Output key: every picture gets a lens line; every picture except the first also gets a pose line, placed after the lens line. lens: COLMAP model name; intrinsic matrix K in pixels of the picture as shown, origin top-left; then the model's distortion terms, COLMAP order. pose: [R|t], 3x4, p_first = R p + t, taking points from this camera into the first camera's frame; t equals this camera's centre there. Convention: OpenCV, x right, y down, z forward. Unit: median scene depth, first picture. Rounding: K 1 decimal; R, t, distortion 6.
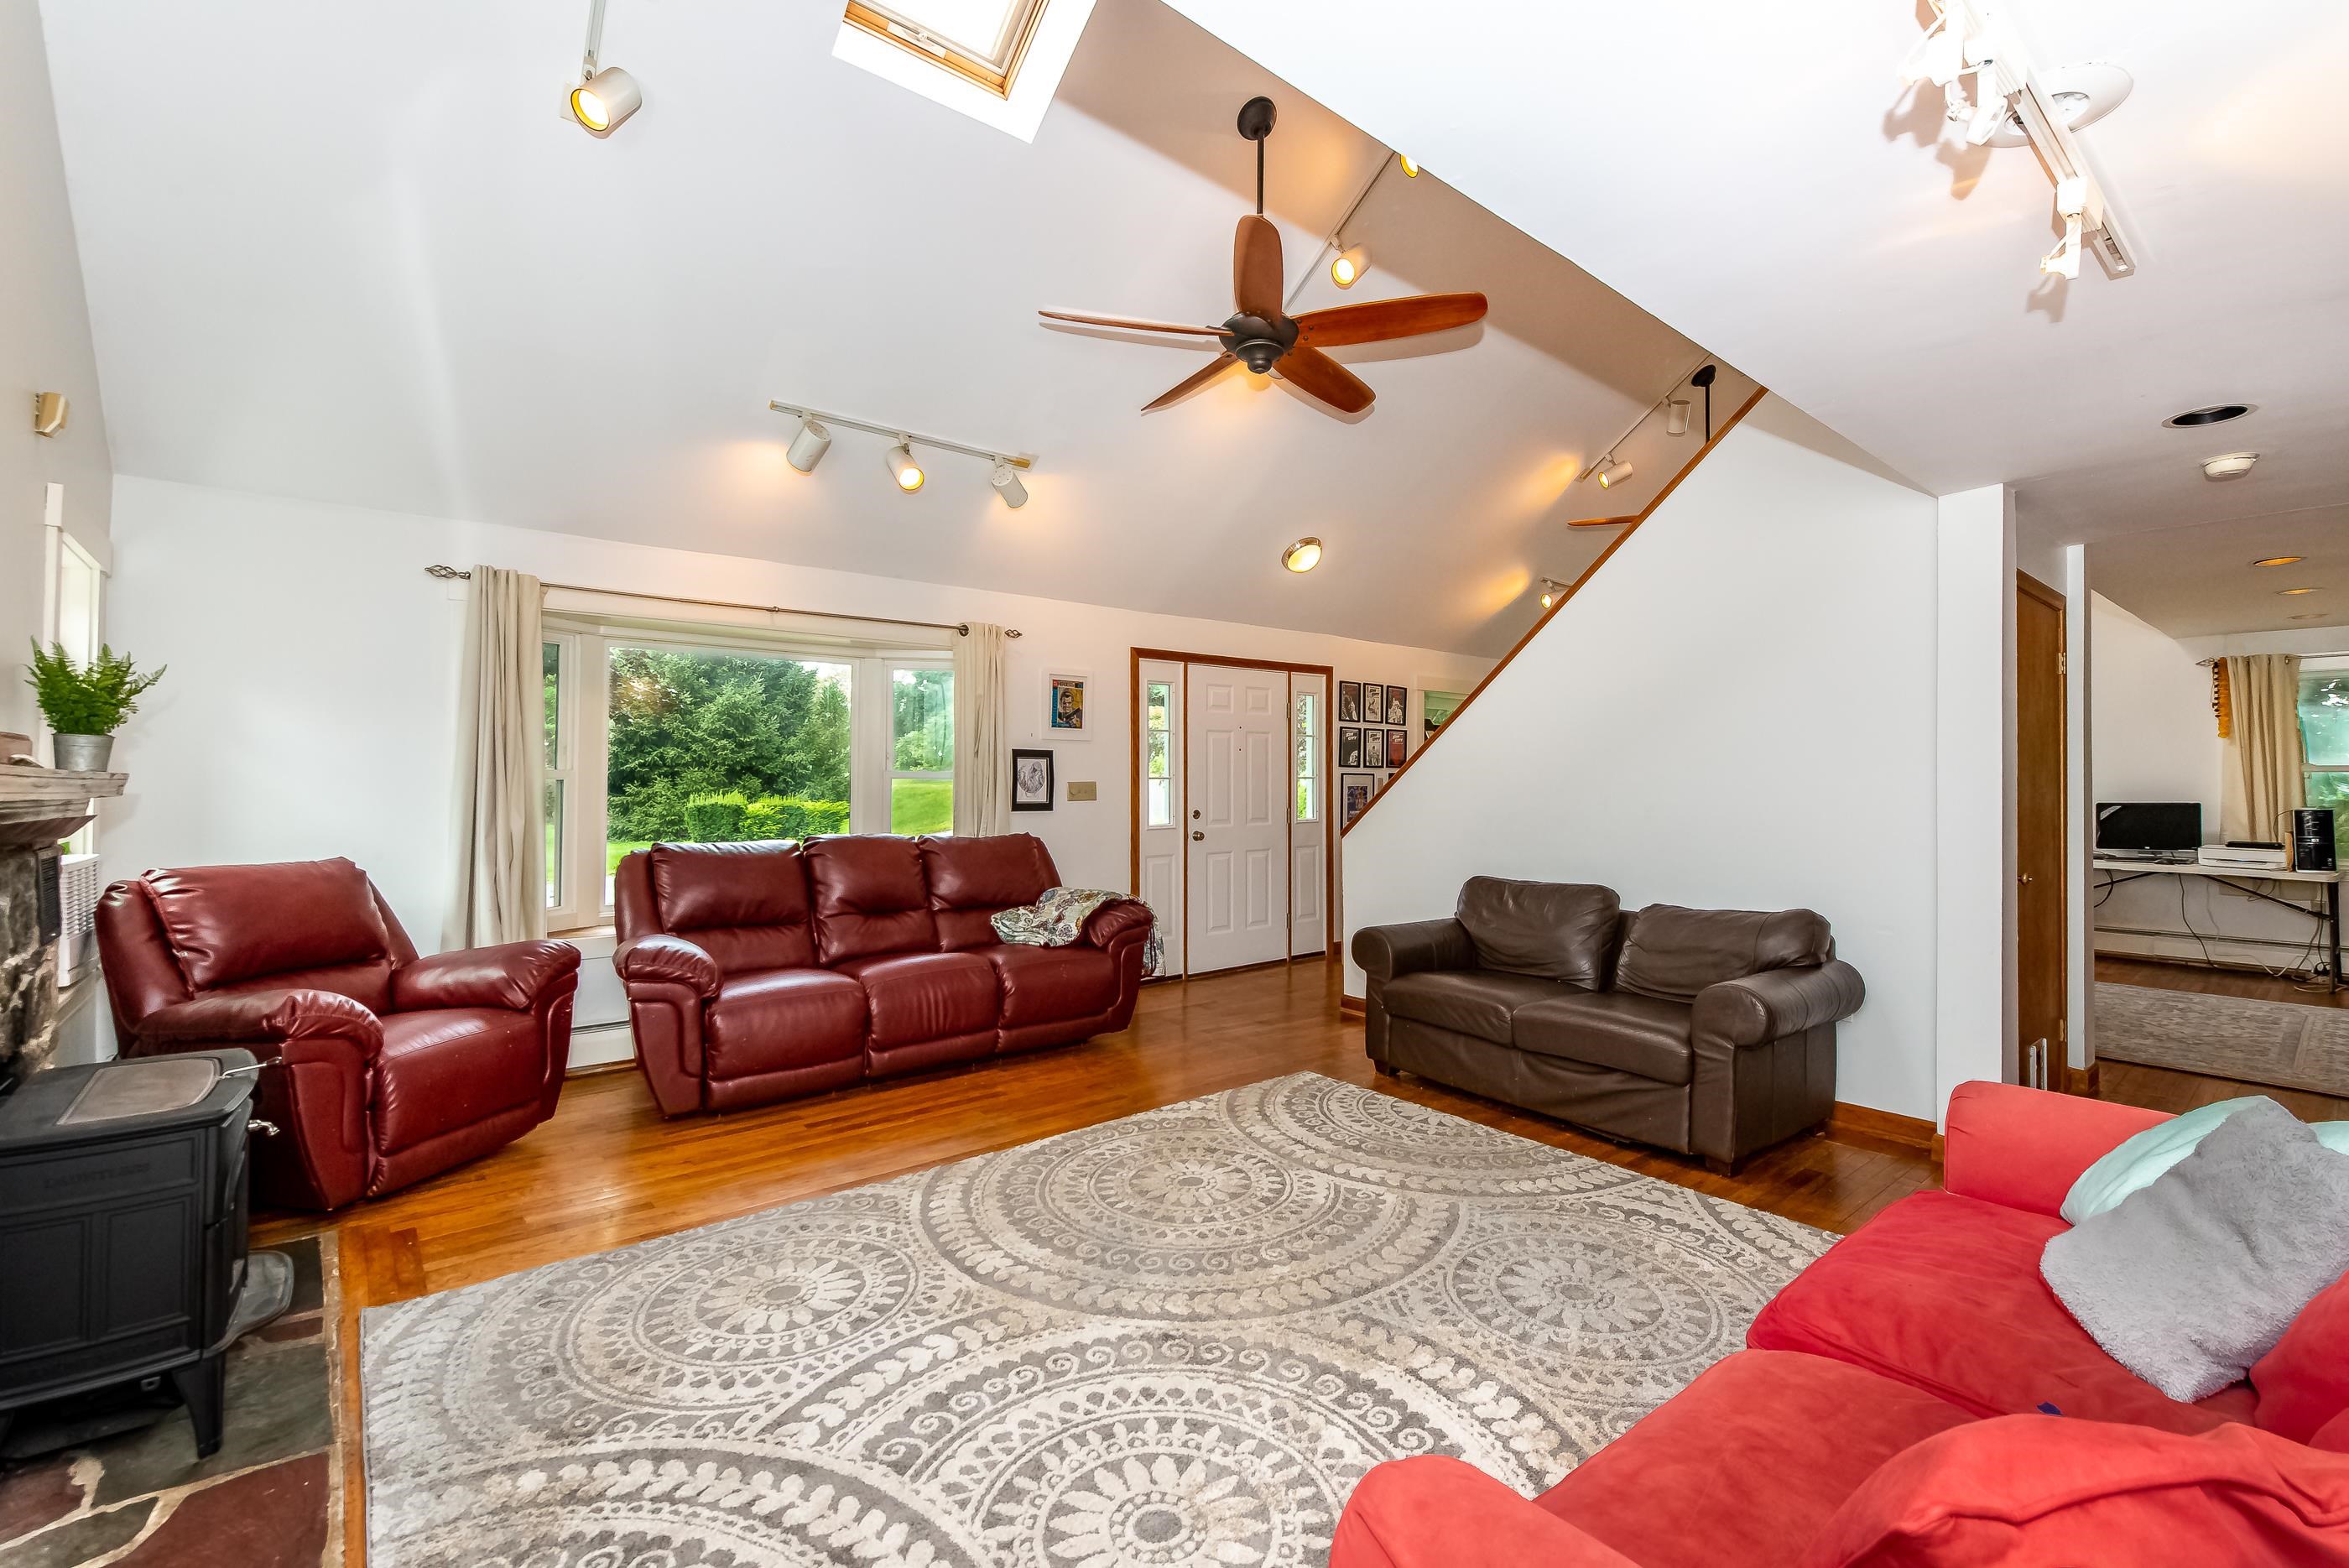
lens RADIAL K [[1009.6, 0, 1169.0], [0, 1009.6, 778.3], [0, 0, 1]] dist [-0.003847, -0.000695]
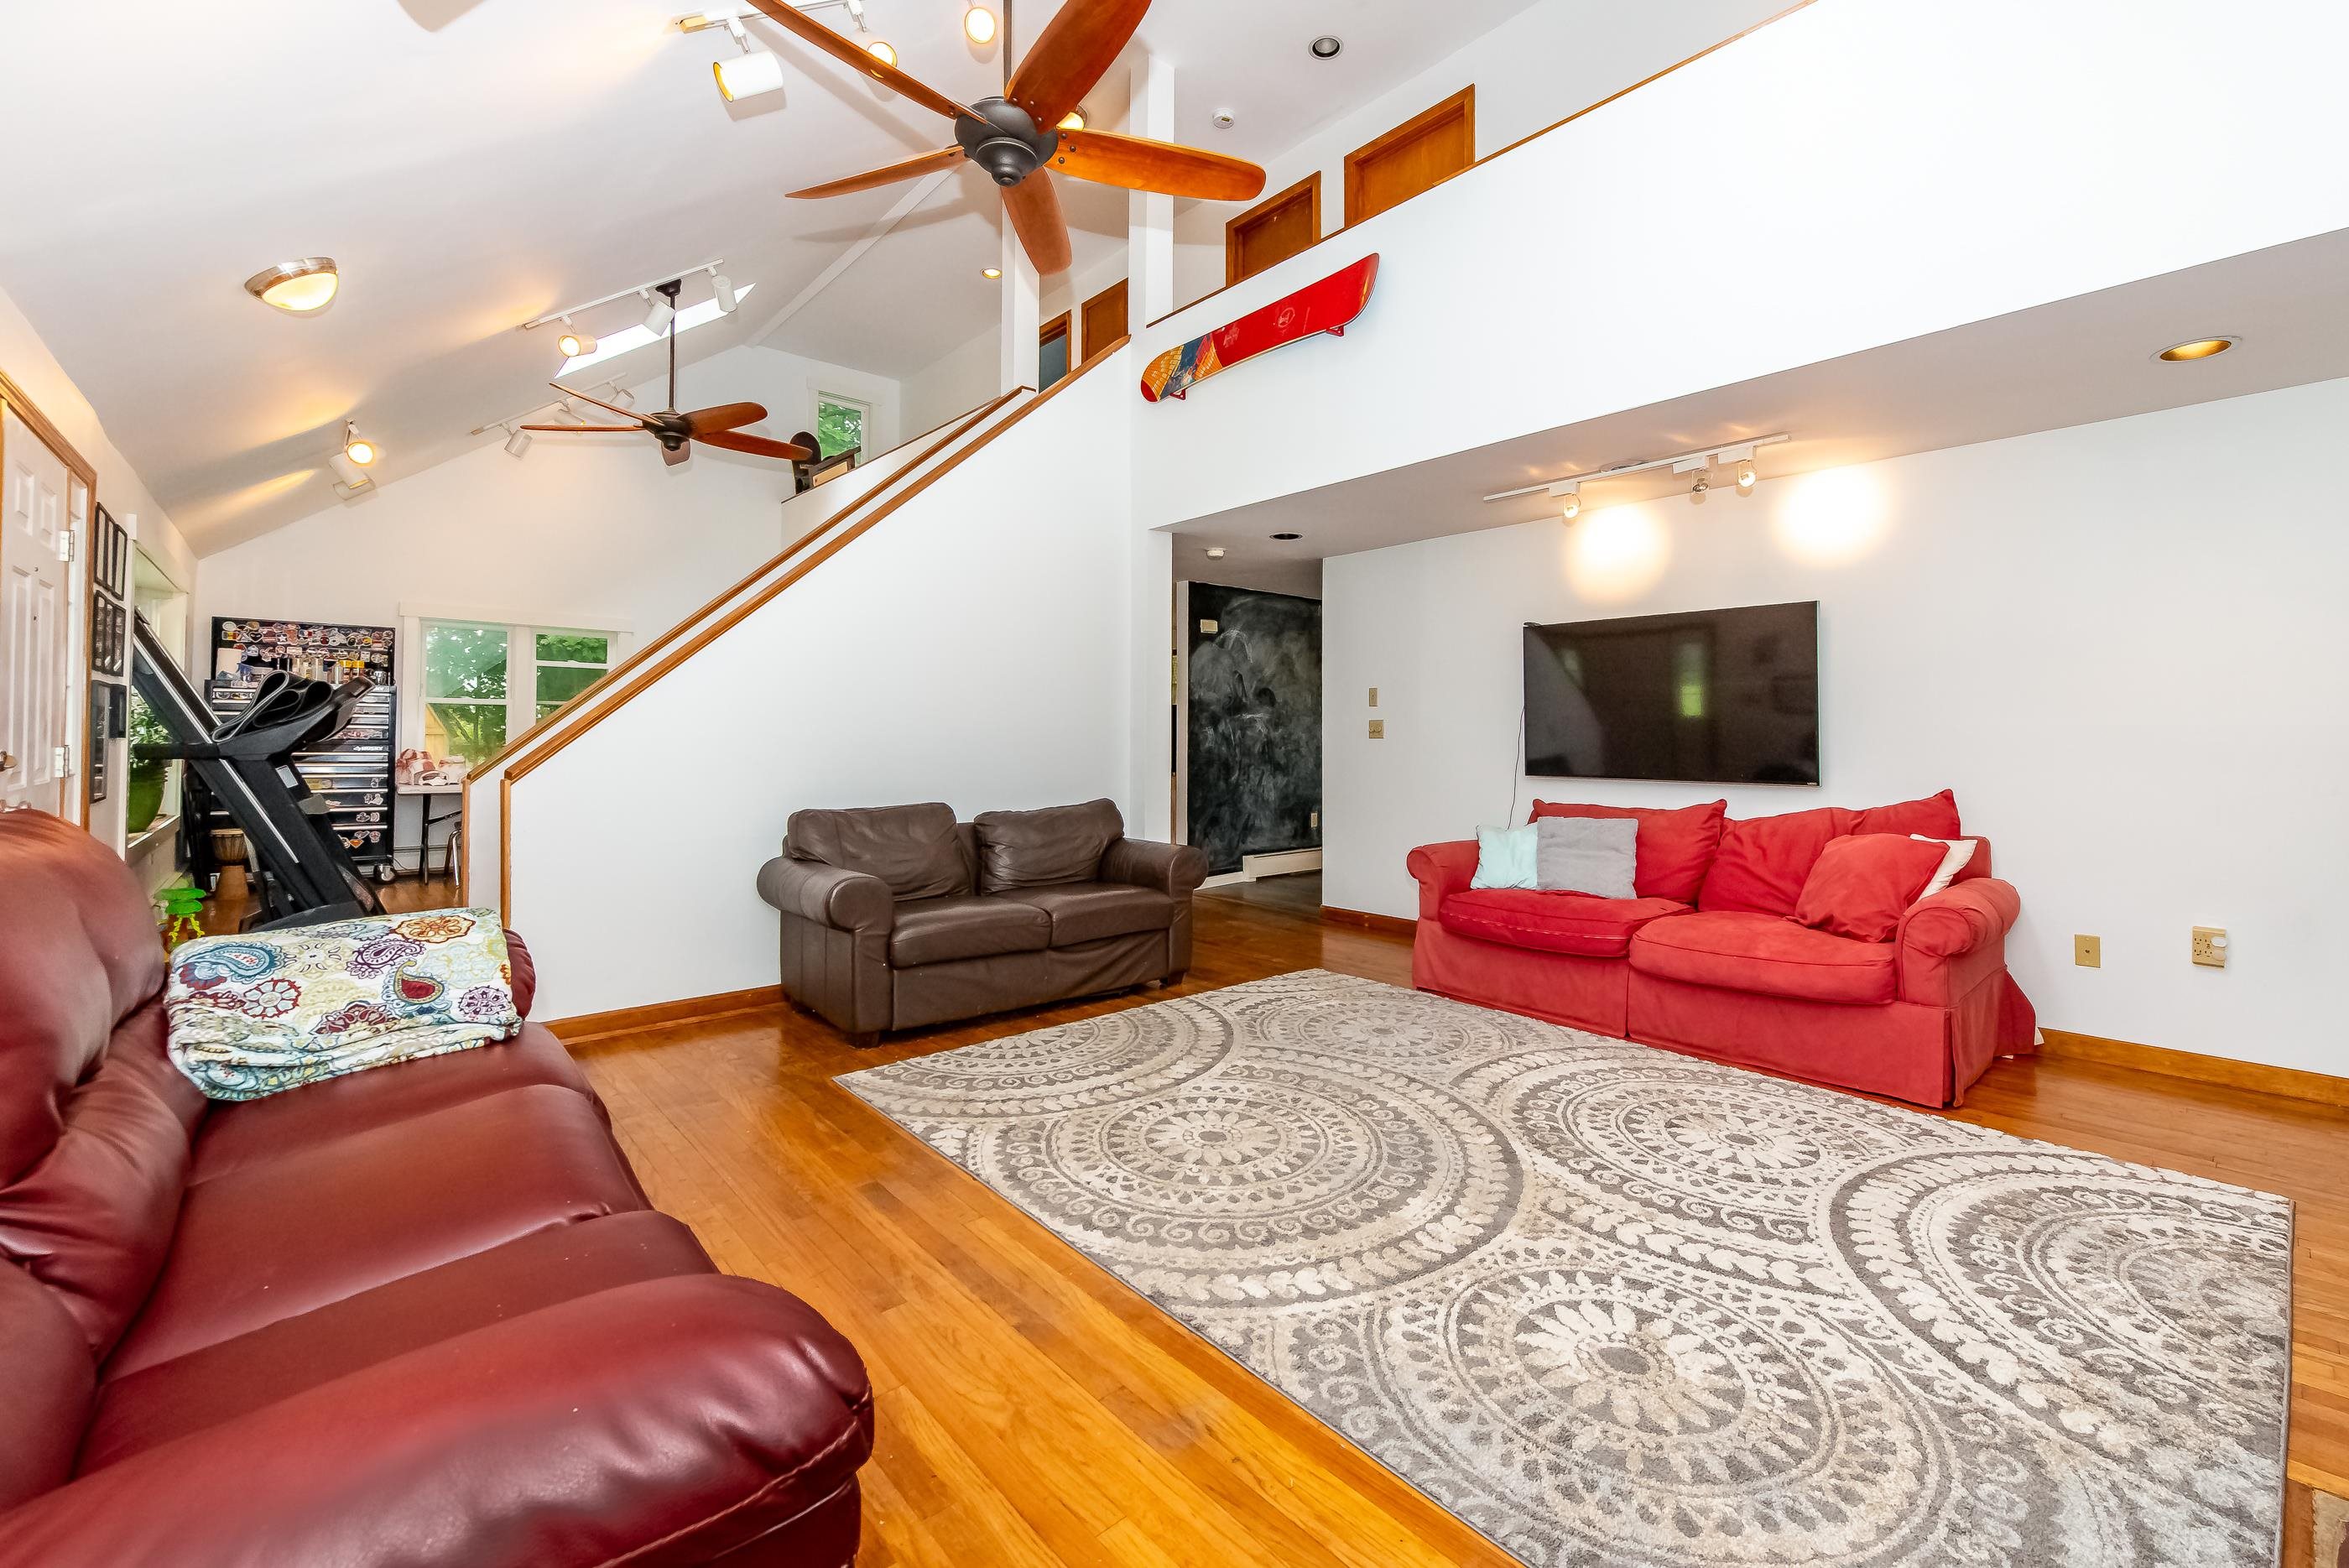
lens RADIAL K [[1009.0, 0, 1172.3], [0, 1009.0, 738.4], [0, 0, 1]] dist [-0.007451, -0.001072]
pose [[-0.041601, -0.005032, 0.999122, -0.917607], [-0.002065, 0.999986, 0.004951, 0.045650], [-0.999132, -0.001857, -0.041610, 1.136851]]
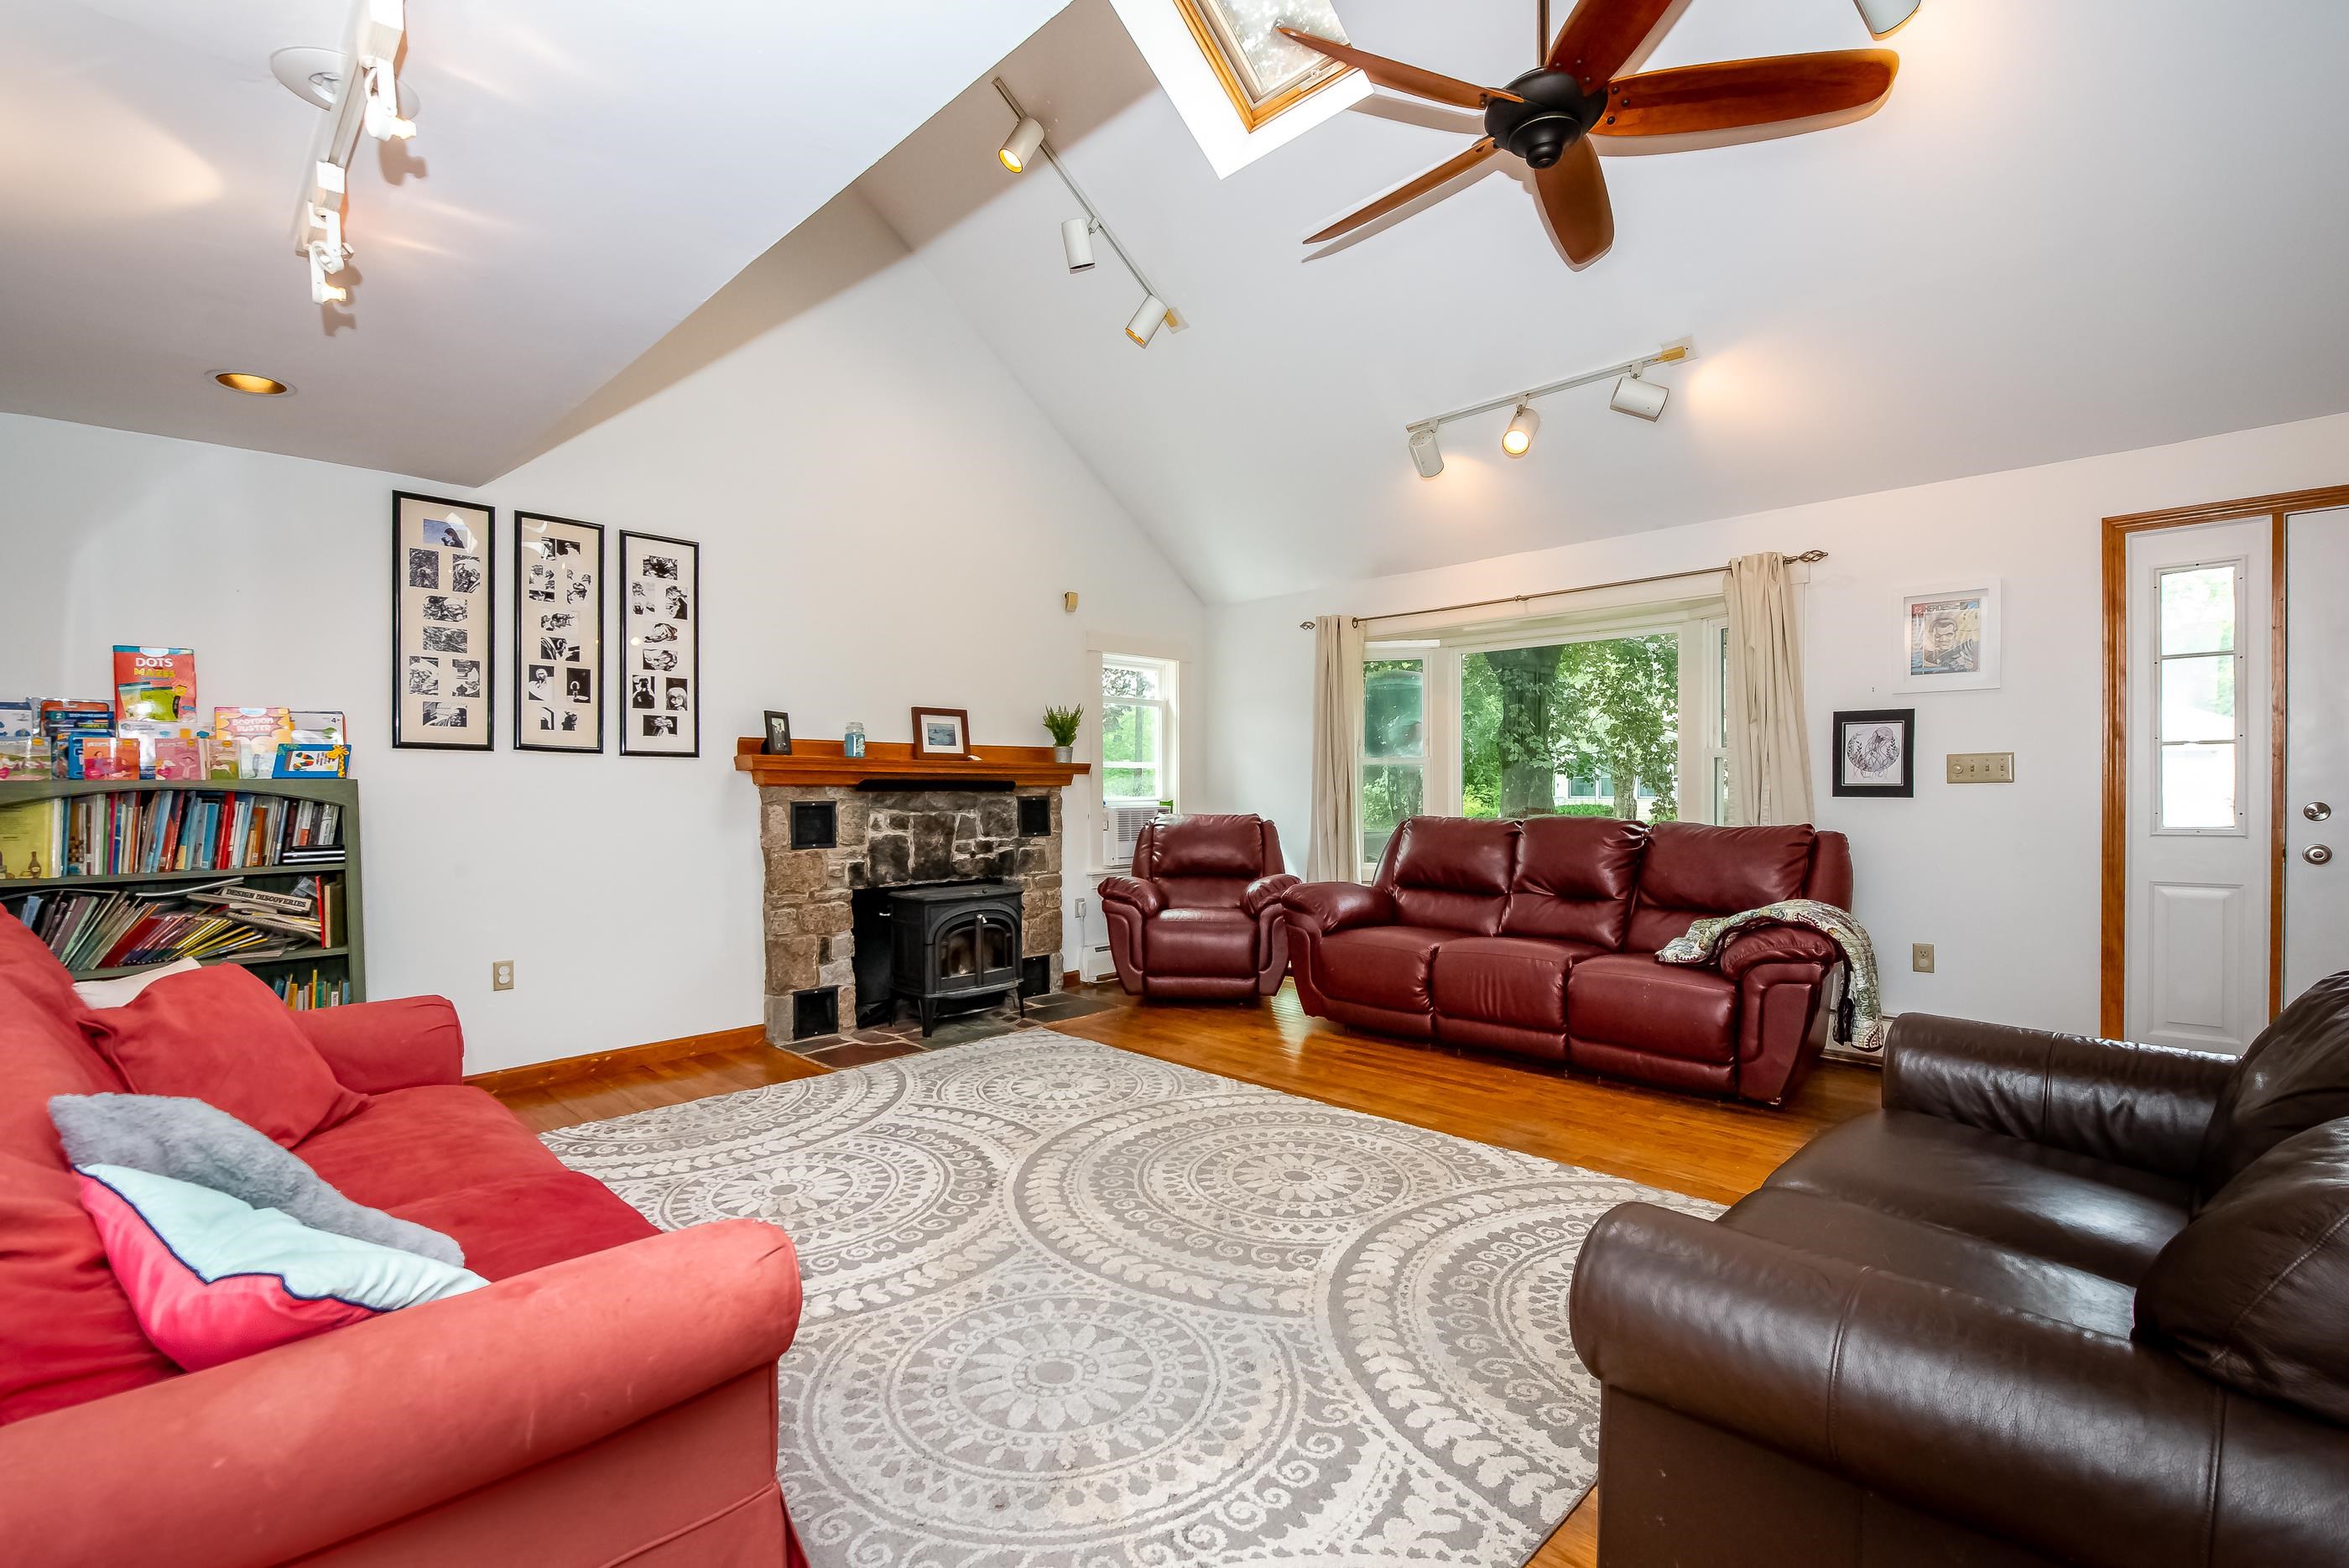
lens RADIAL K [[1009.6, 0, 1164.2], [0, 1009.6, 780.7], [0, 0, 1]] dist [-0.003847, -0.000695]
pose [[0.120191, -0.005159, -0.992737, 0.985520], [0.005641, 0.999974, -0.004513, 0.041543], [0.992735, -0.005058, 0.120217, 0.813481]]
